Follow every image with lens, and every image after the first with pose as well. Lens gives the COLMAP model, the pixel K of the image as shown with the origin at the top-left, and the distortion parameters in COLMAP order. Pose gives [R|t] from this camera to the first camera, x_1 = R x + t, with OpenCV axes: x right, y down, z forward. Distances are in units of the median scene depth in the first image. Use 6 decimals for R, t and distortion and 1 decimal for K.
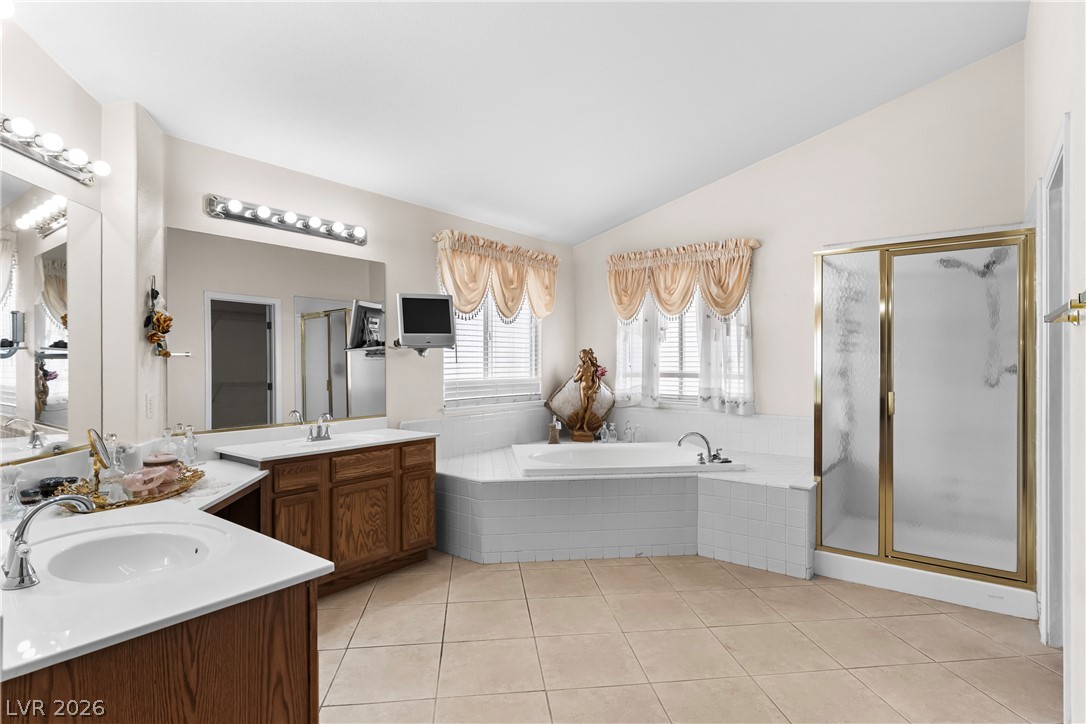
lens RADIAL K [[555.1, 0, 549.3], [0, 555.1, 362.6], [0, 0, 1]] dist [-0.011830, 0.000971]
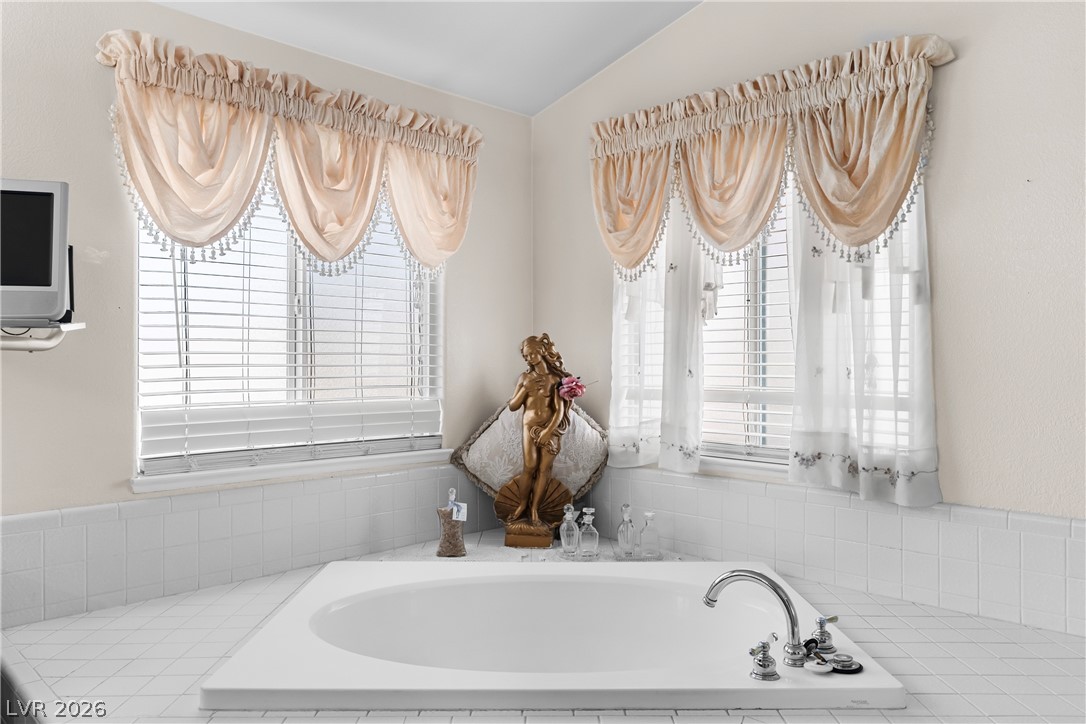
lens RADIAL K [[779.1, 0, 545.6], [0, 779.1, 364.3], [0, 0, 1]] dist [-0.001186, -0.000422]
pose [[0.992832, 0.001702, -0.119505, 0.156162], [-0.001677, 0.999999, 0.000317, -0.001827], [0.119505, -0.000114, 0.992834, 0.410645]]
